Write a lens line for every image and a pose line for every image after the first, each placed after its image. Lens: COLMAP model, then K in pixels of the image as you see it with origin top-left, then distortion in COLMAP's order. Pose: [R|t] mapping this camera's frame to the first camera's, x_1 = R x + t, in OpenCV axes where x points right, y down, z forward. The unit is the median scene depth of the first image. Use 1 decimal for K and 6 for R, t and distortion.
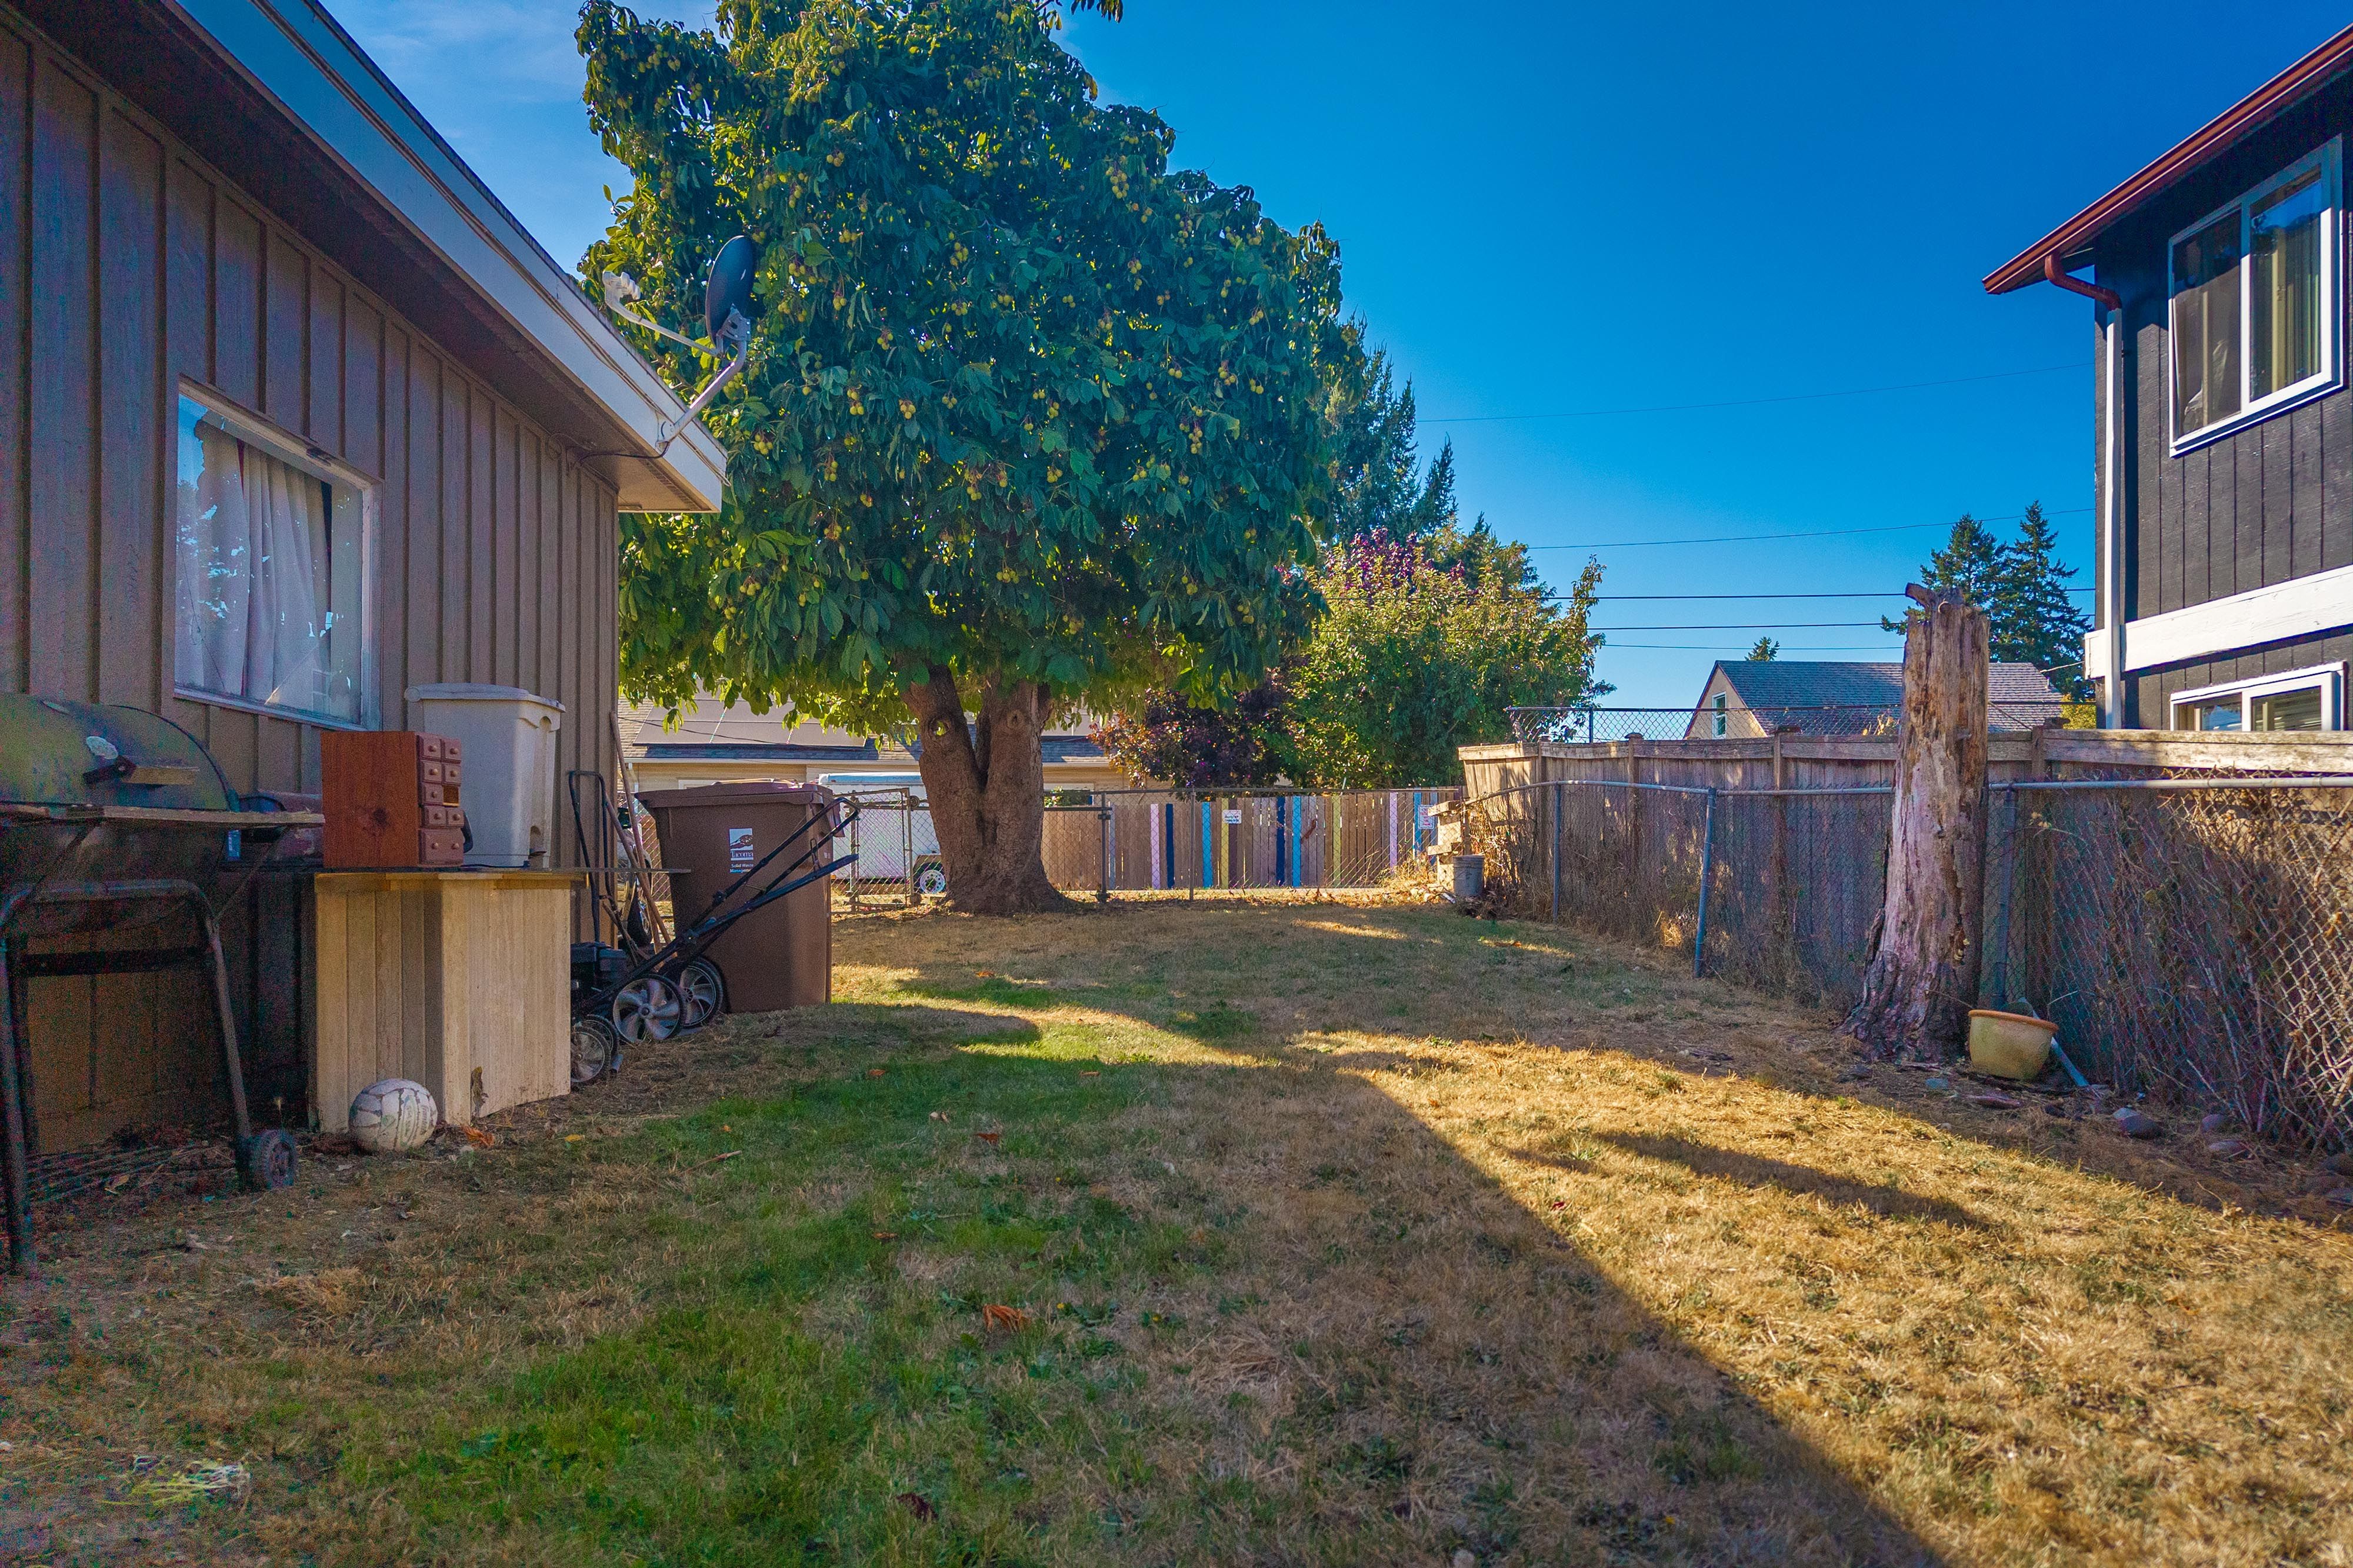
lens RADIAL K [[1583.2, 0, 1176.6], [0, 1583.2, 846.8], [0, 0, 1]] dist [0.003402, -0.019161]
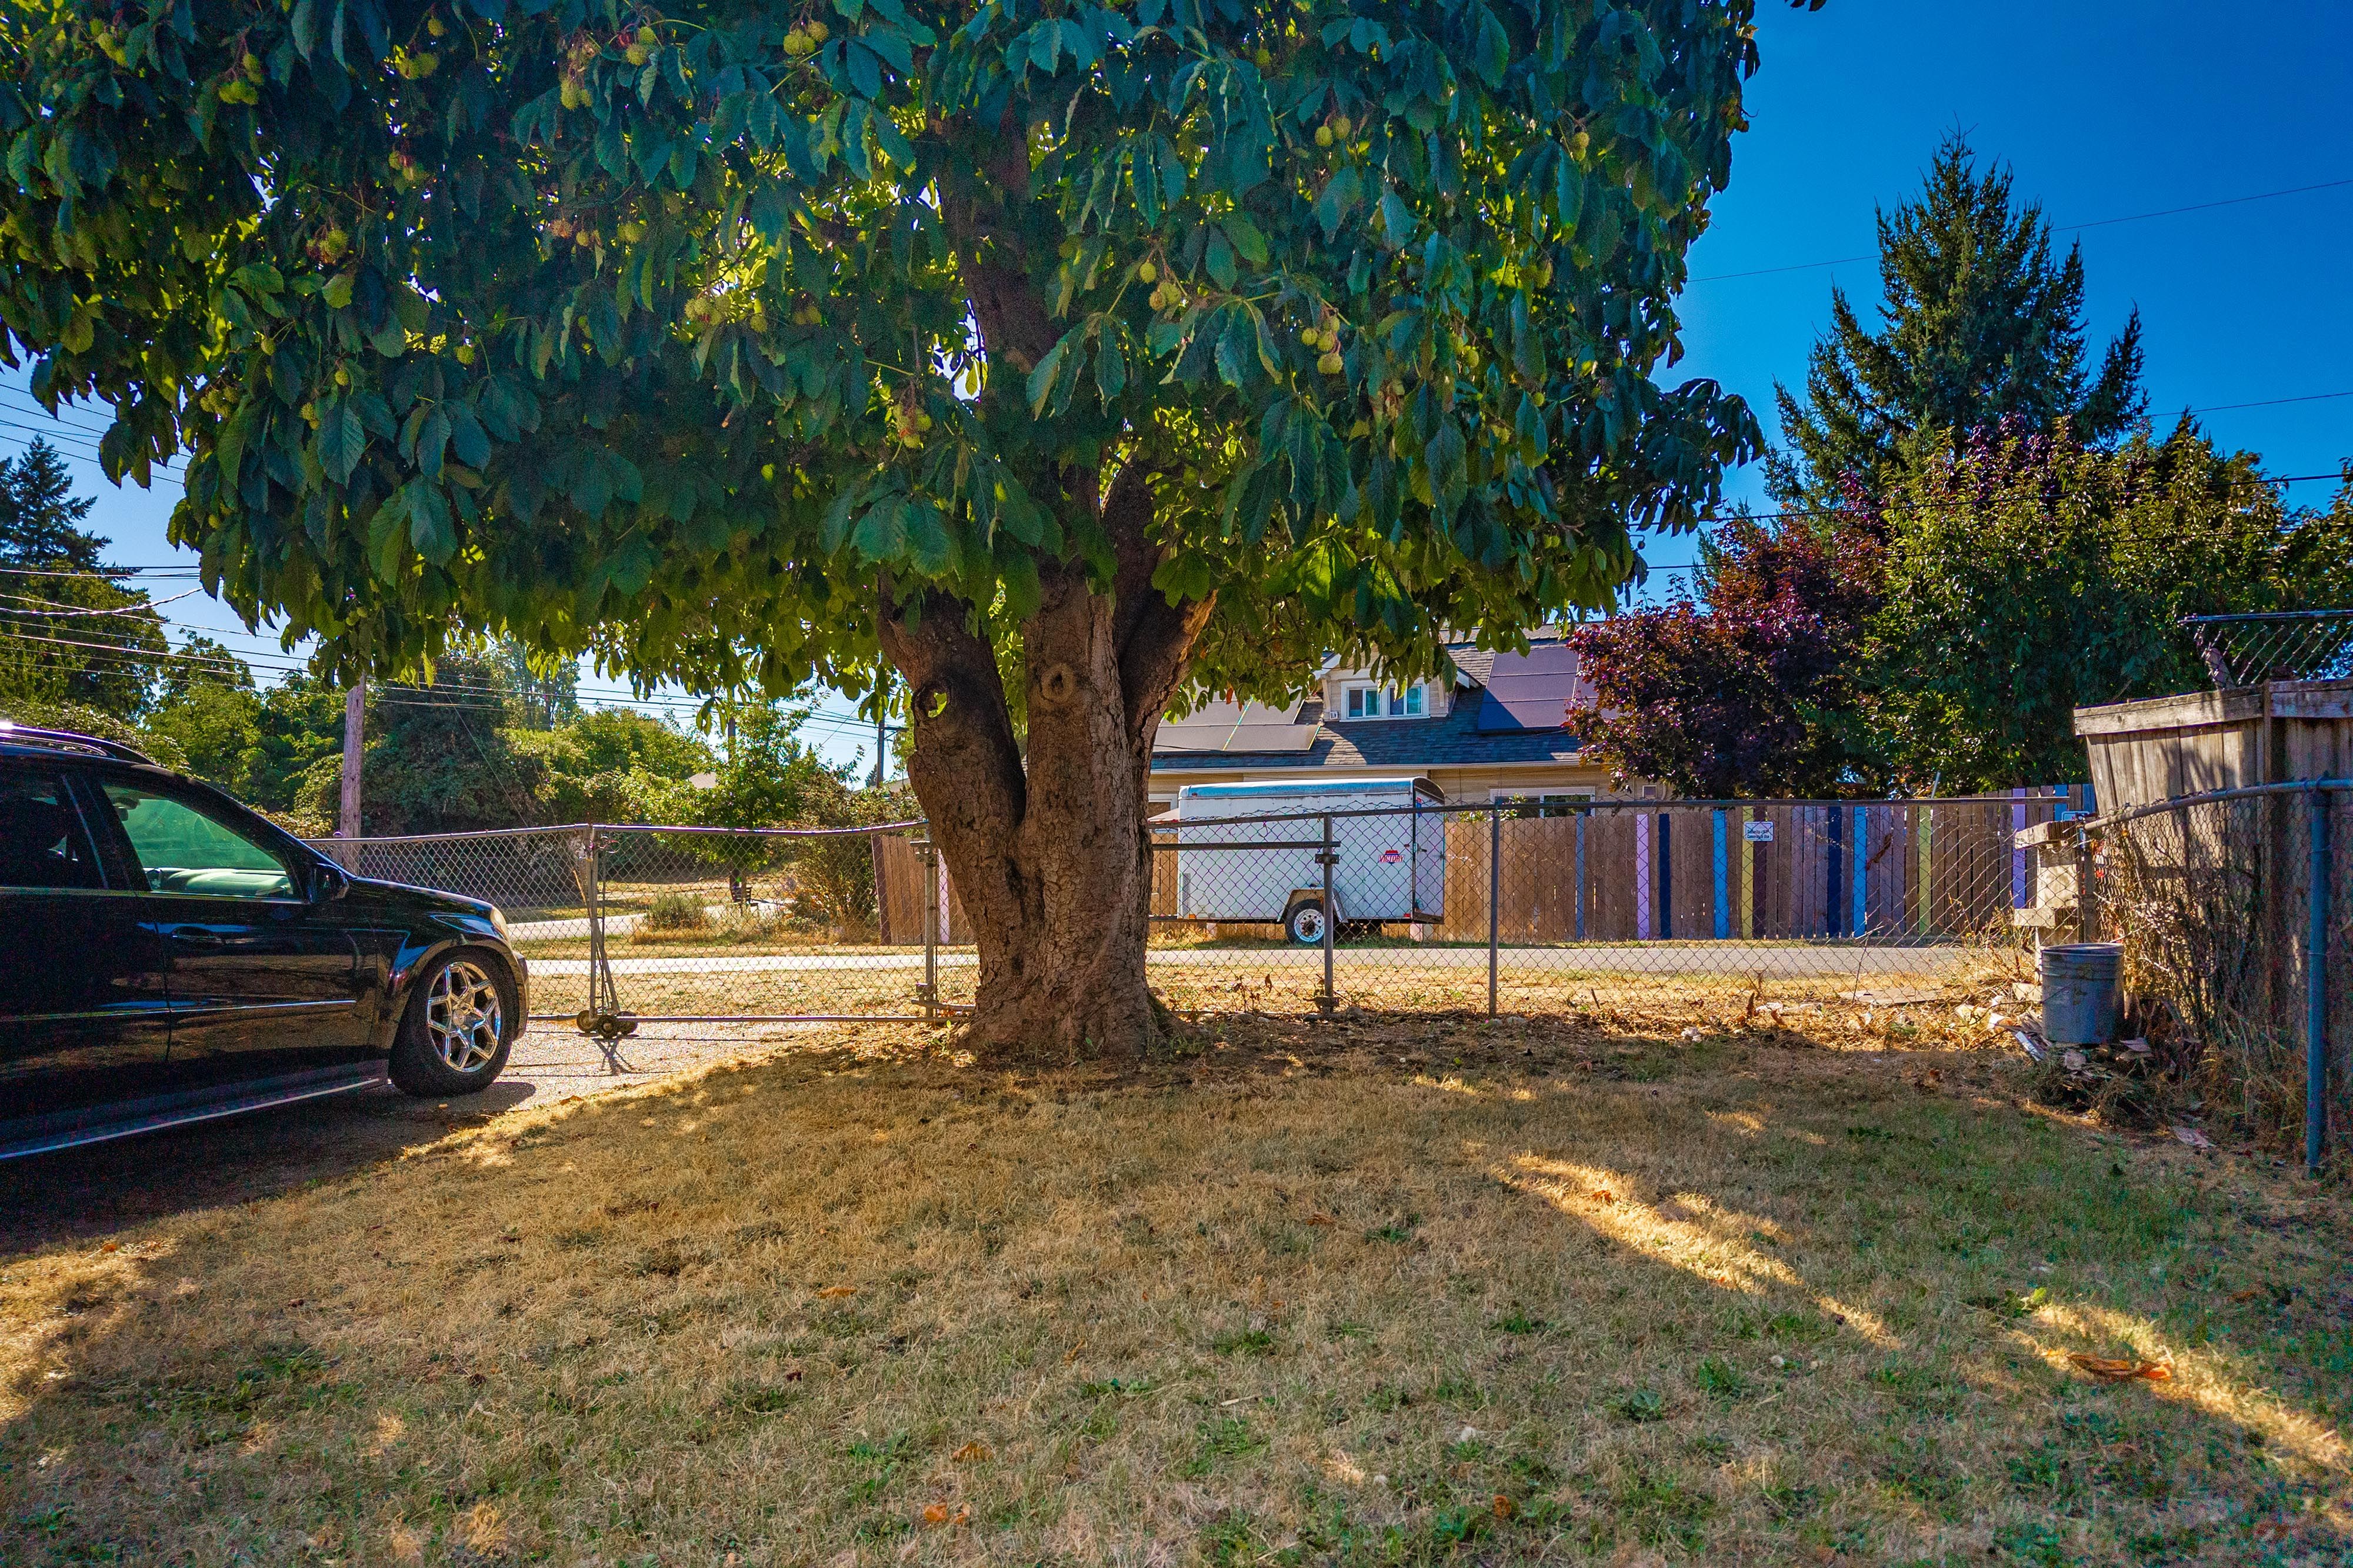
lens RADIAL K [[1583.2, 0, 1176.6], [0, 1583.2, 846.8], [0, 0, 1]] dist [0.003402, -0.019161]
pose [[0.925777, -0.004808, -0.378040, 0.061182], [0.004502, 0.999988, -0.001694, -0.012251], [0.378044, -0.000134, 0.925788, 0.257544]]
